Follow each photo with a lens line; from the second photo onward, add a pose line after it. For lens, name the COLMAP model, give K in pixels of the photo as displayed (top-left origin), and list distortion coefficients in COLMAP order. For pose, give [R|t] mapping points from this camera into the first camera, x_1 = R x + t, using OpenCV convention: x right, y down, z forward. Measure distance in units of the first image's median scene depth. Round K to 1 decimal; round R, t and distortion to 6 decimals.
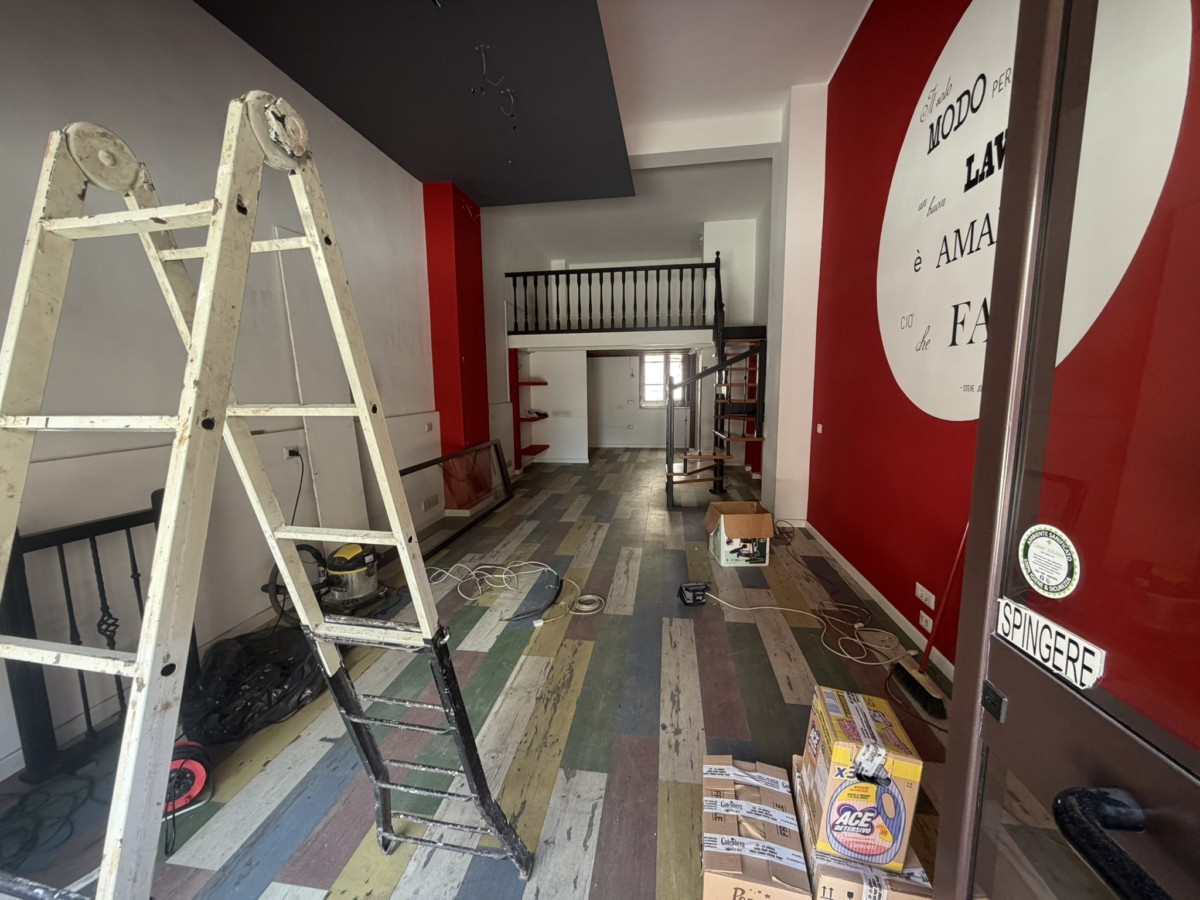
lens RADIAL K [[477.9, 0, 596.2], [0, 477.9, 452.6], [0, 0, 1]] dist [0.000299, 0.000442]
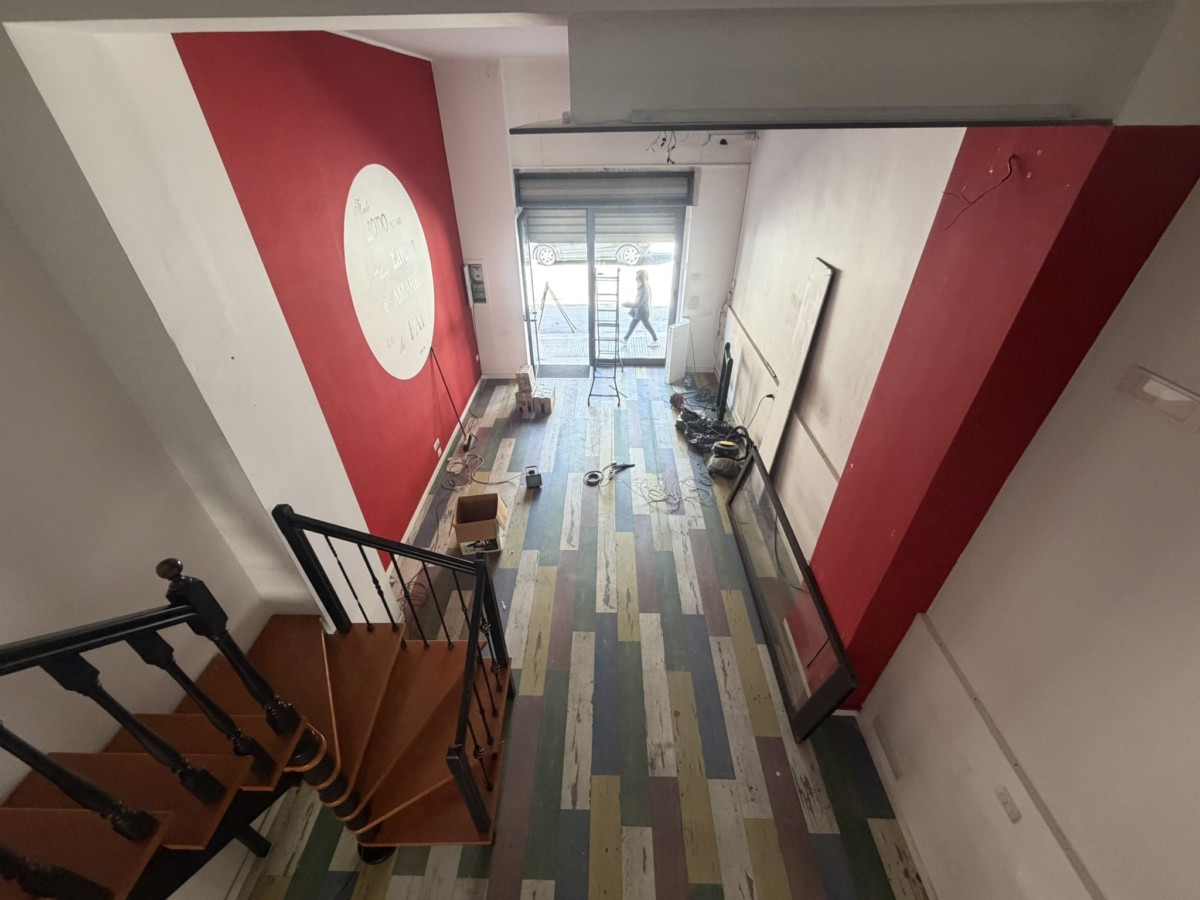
lens RADIAL K [[477.9, 0, 596.9], [0, 477.9, 449.9], [0, 0, 1]] dist [0.000299, 0.000442]
pose [[-0.991485, 0.090167, -0.093955, 0.063024], [0.000989, 0.726695, 0.686960, -0.490253], [0.130218, 0.681017, -0.720596, 1.099632]]
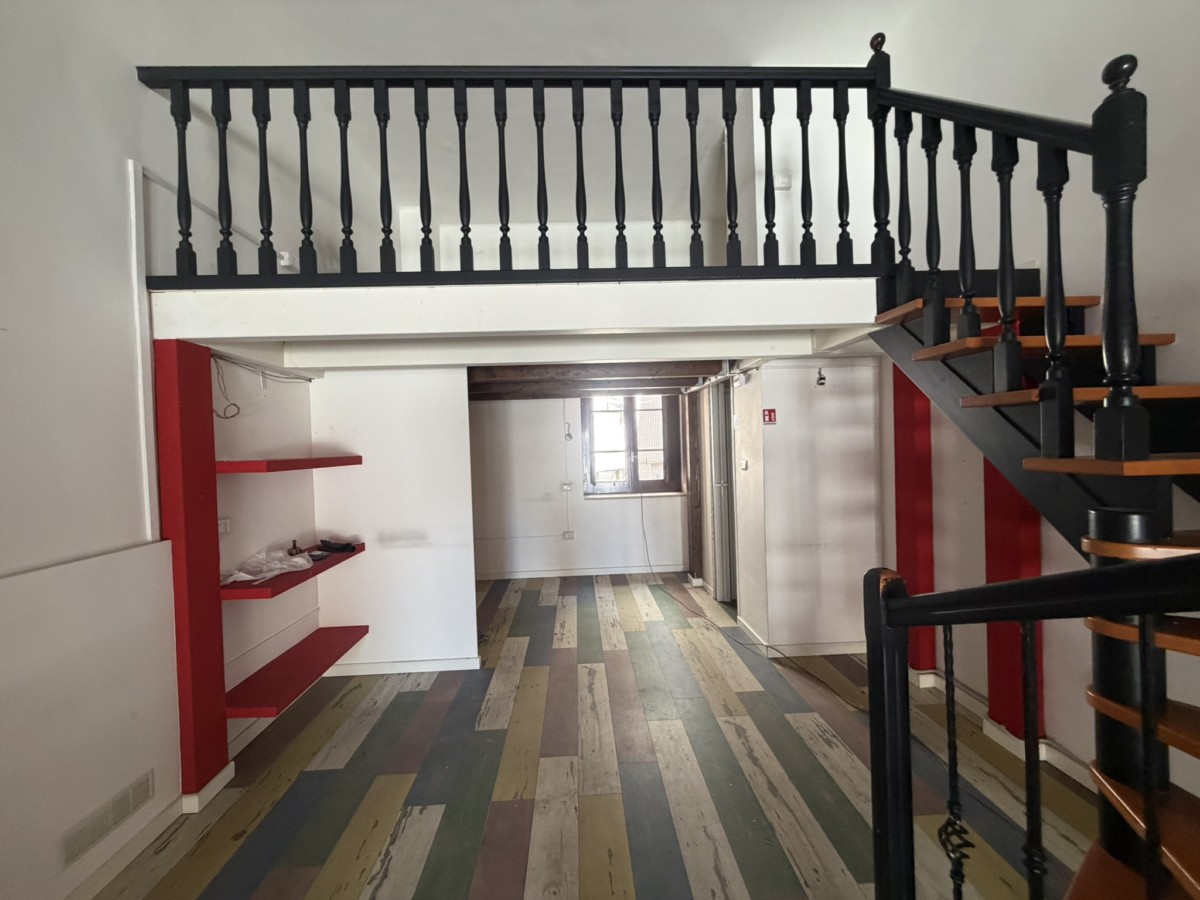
lens RADIAL K [[477.9, 0, 597.5], [0, 477.9, 452.2], [0, 0, 1]] dist [0.000299, 0.000442]
pose [[0.980626, -0.023834, 0.194432, 0.008037], [0.049049, 0.990826, -0.125925, -0.129213], [-0.189647, 0.133022, 0.972800, 0.825228]]
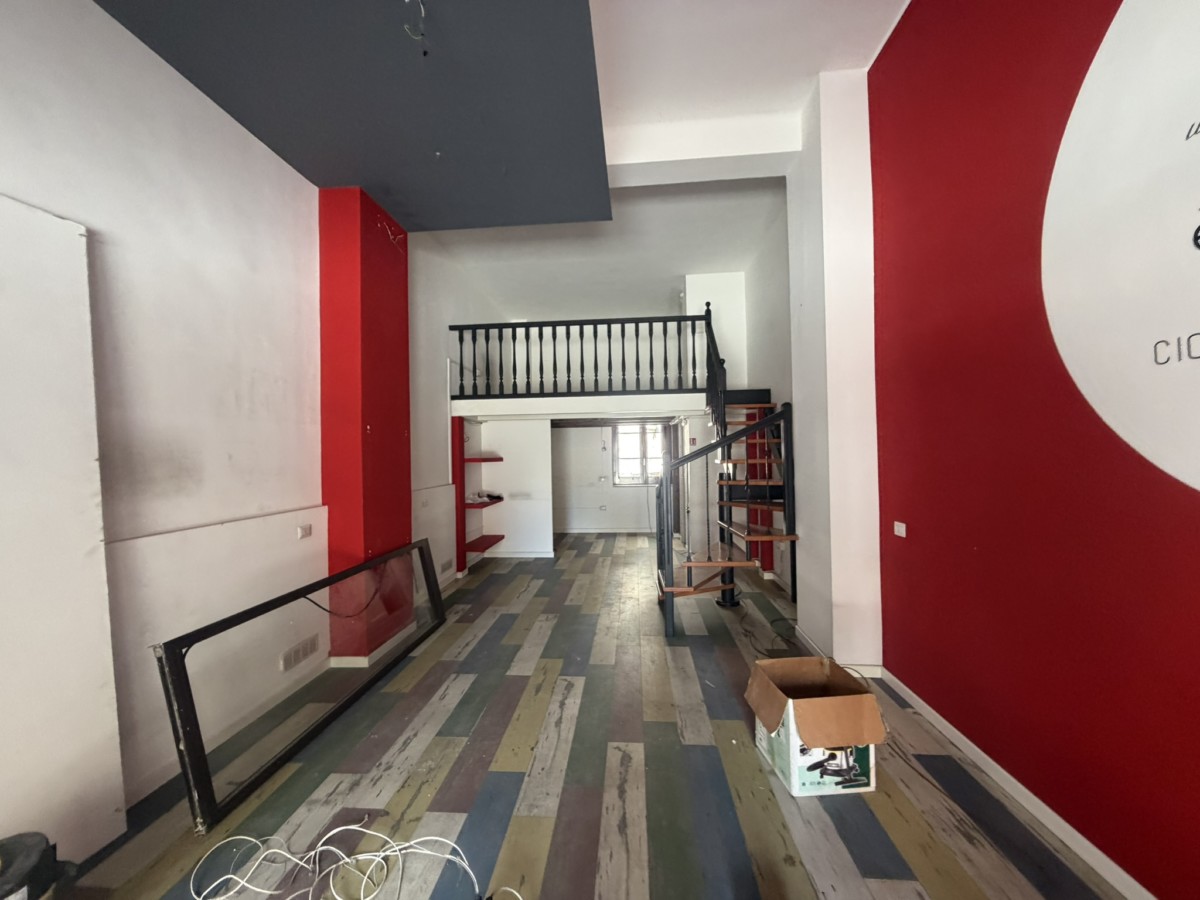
lens RADIAL K [[477.9, 0, 596.1], [0, 477.9, 451.4], [0, 0, 1]] dist [0.000299, 0.000442]
pose [[0.997536, -0.005842, 0.069912, 0.000209], [0.016293, 0.988572, -0.149868, -0.044676], [-0.068237, 0.150637, 0.986231, 0.246773]]
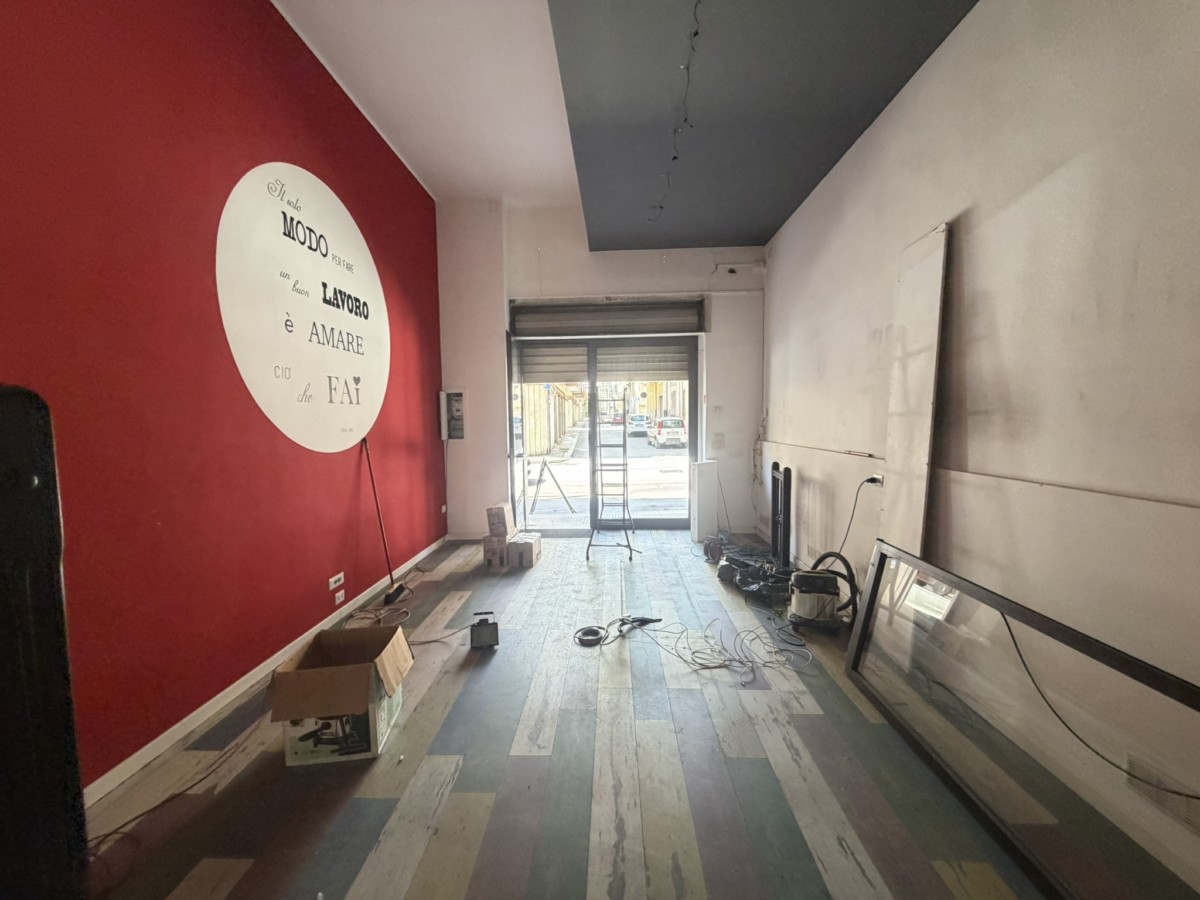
lens RADIAL K [[477.9, 0, 595.3], [0, 477.9, 451.6], [0, 0, 1]] dist [0.000299, 0.000442]
pose [[-0.993377, 0.034902, -0.109473, 0.034593], [0.010893, 0.977065, 0.212663, -0.140736], [0.114384, 0.210062, -0.970974, 0.945121]]
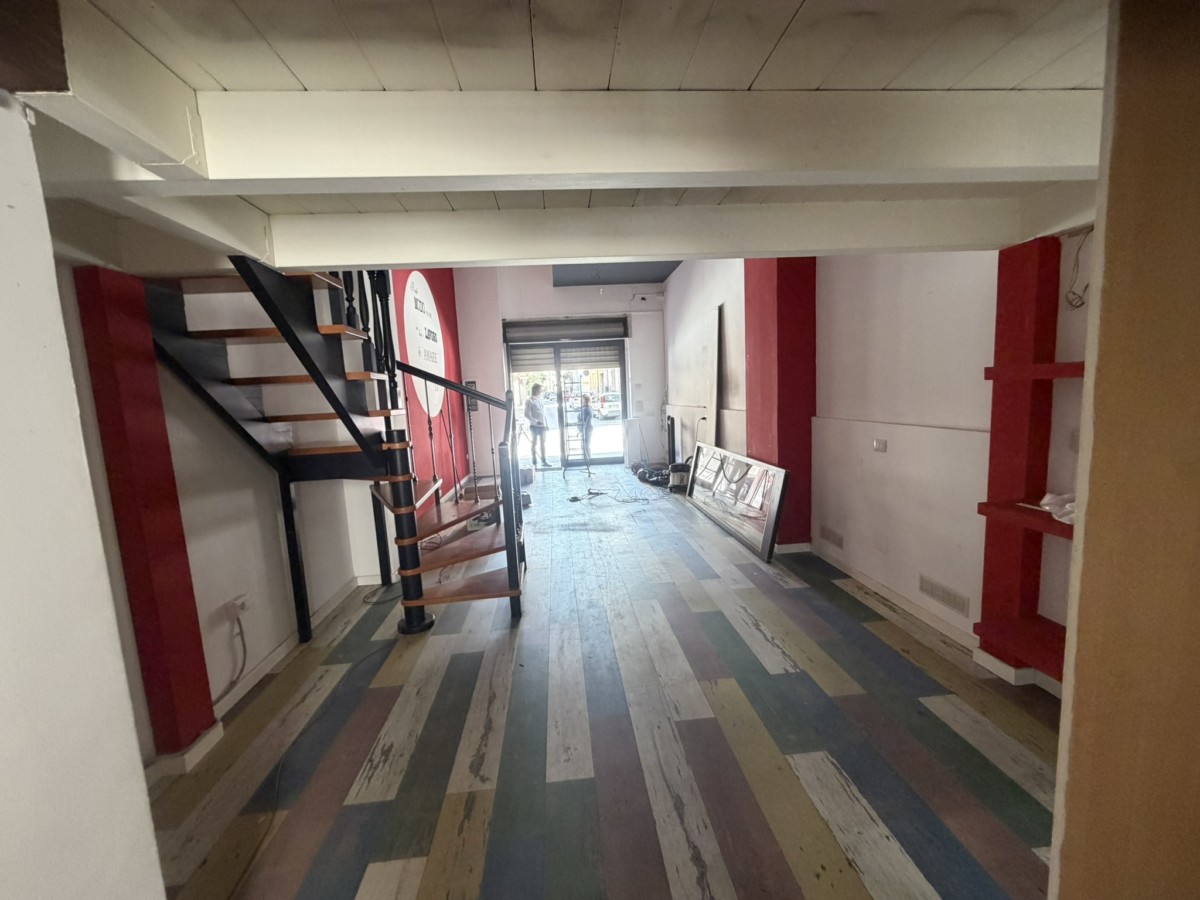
lens RADIAL K [[477.9, 0, 594.1], [0, 477.9, 452.5], [0, 0, 1]] dist [0.000299, 0.000442]
pose [[-0.971745, 0.088452, -0.218835, 0.168581], [0.028640, 0.964465, 0.262655, -0.215429], [0.234291, 0.248966, -0.939747, 1.462732]]
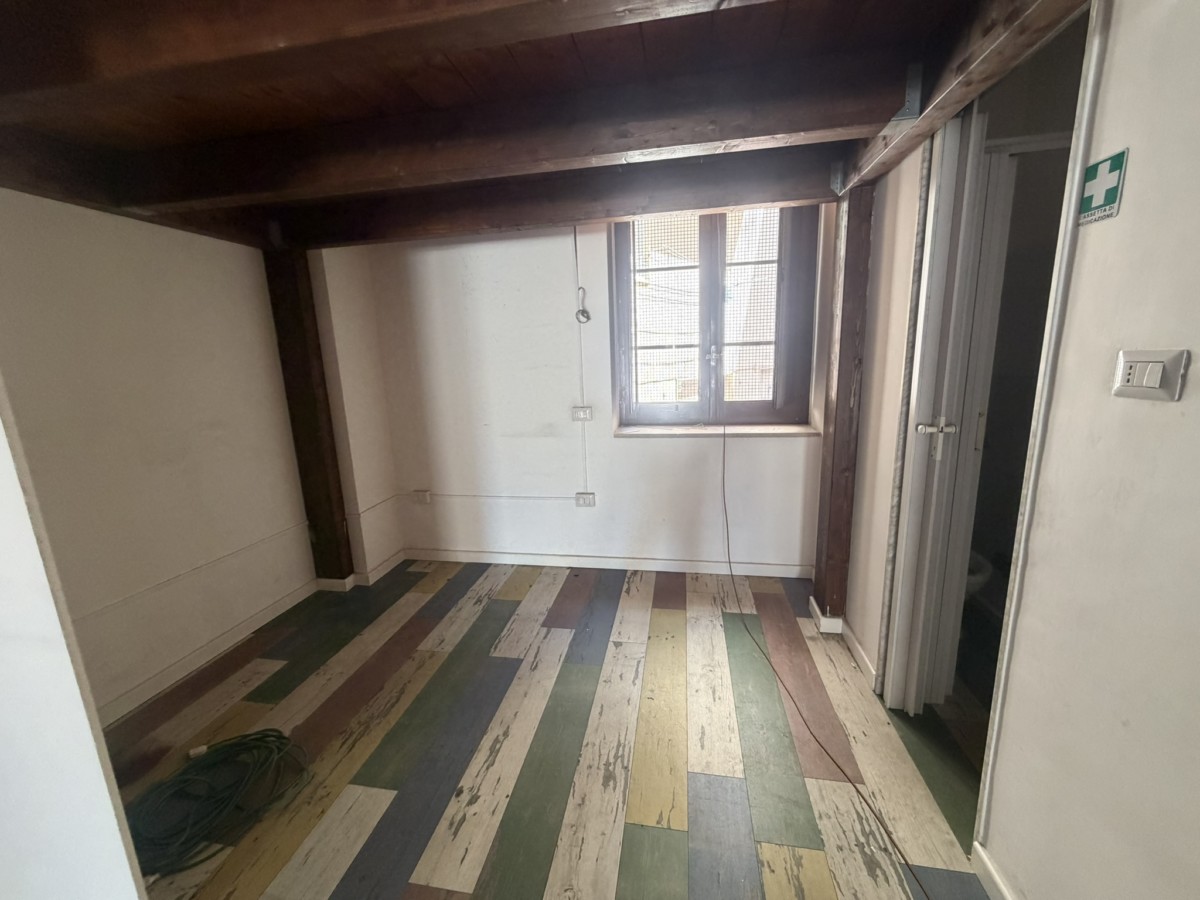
lens RADIAL K [[477.9, 0, 595.4], [0, 477.9, 450.6], [0, 0, 1]] dist [0.000299, 0.000442]
pose [[0.999332, -0.016951, -0.032364, 0.148970], [0.018693, 0.998350, 0.054292, -0.166905], [0.031391, -0.054861, 0.998000, 1.220245]]
